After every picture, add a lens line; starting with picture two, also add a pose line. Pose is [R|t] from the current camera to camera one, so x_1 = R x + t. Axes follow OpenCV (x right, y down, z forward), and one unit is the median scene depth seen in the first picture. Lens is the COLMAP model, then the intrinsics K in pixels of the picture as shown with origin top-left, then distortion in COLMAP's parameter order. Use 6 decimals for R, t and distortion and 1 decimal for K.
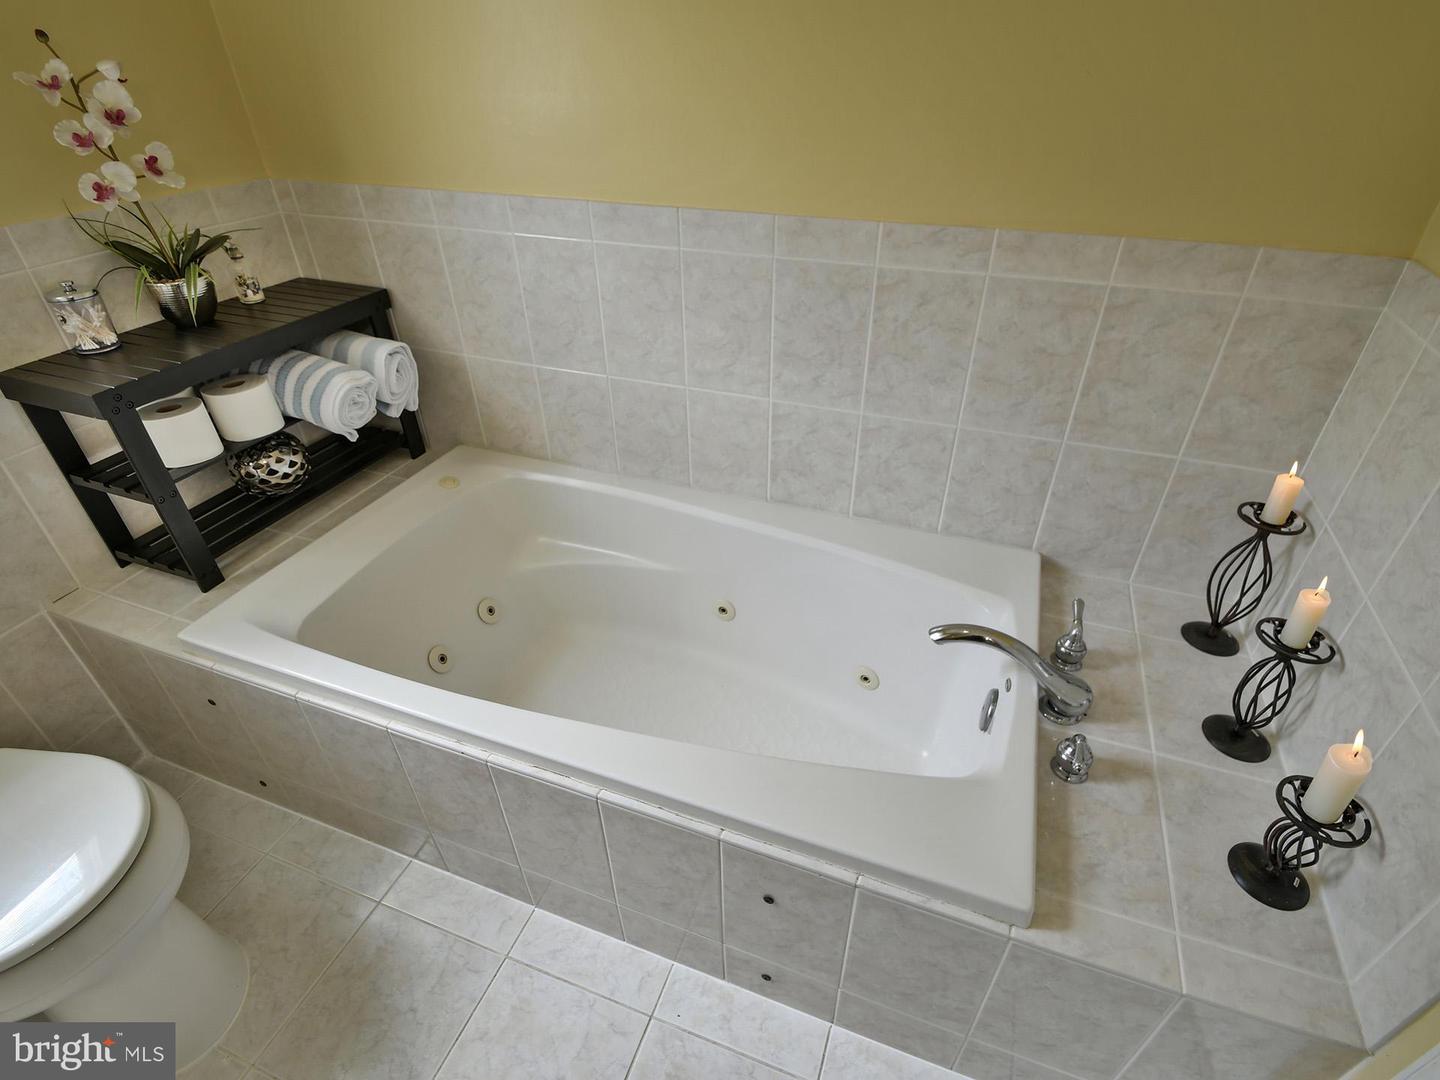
lens RADIAL K [[735.9, 0, 720.0], [0, 735.9, 540.0], [0, 0, 1]] dist [0.011326, -0.013800]
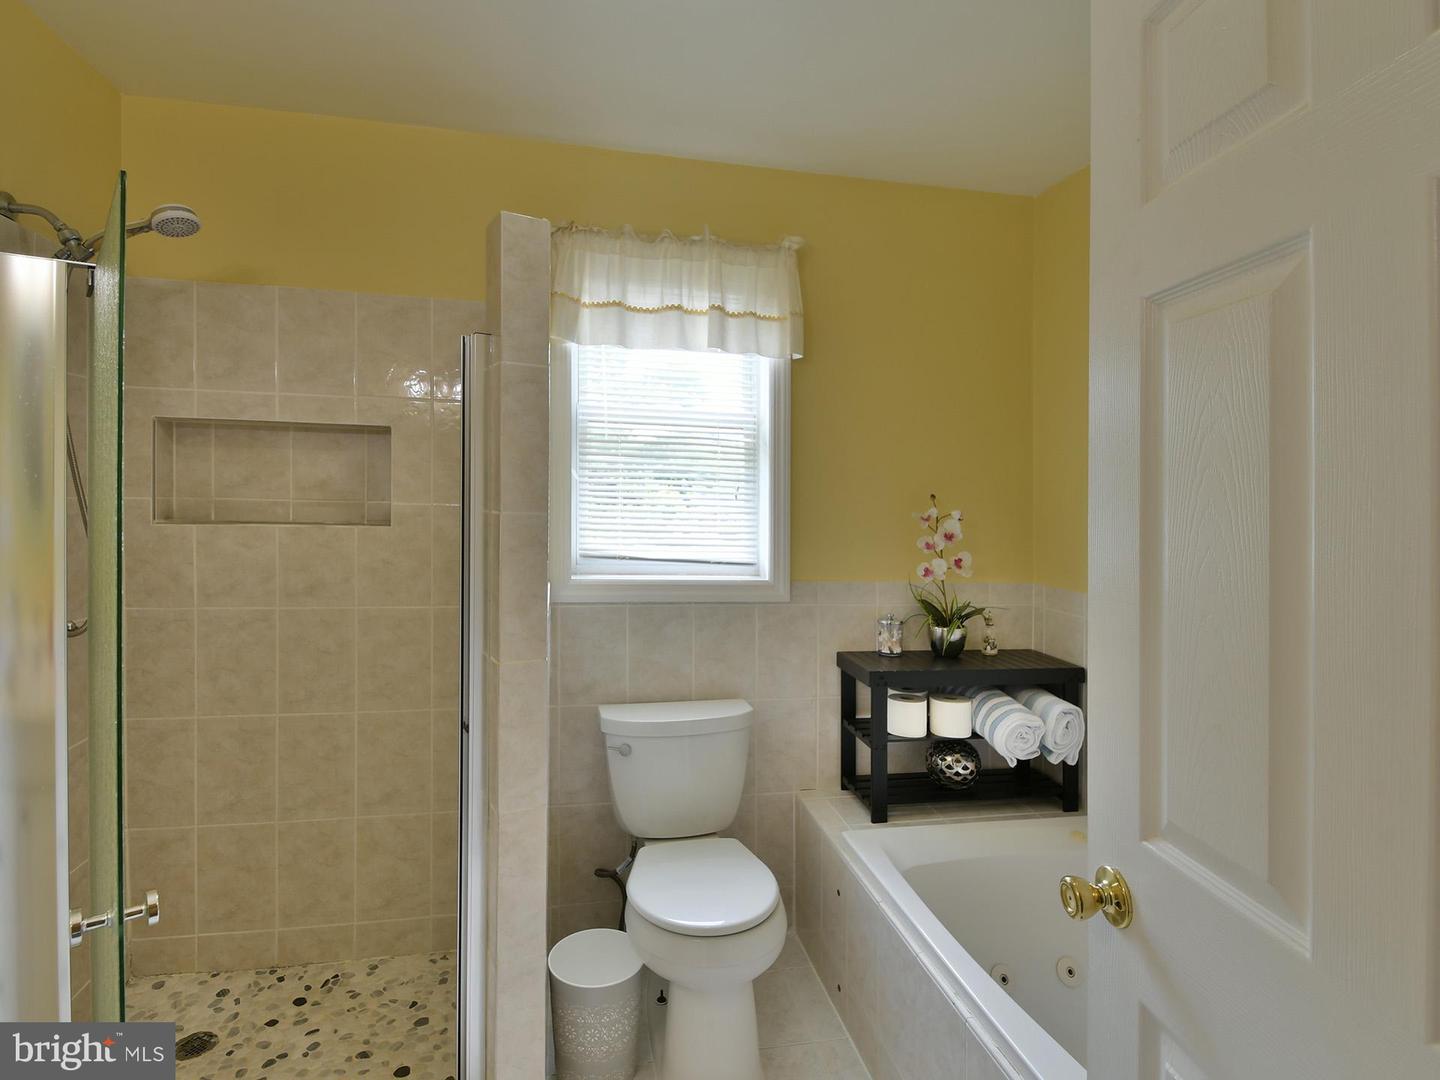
lens RADIAL K [[735.9, 0, 720.0], [0, 735.9, 540.0], [0, 0, 1]] dist [0.011326, -0.013800]
pose [[0.534092, 0.068991, -0.842607, 0.291677], [-0.499111, 0.830175, -0.248391, 0.113771], [0.682374, 0.553218, 0.477824, -0.171122]]
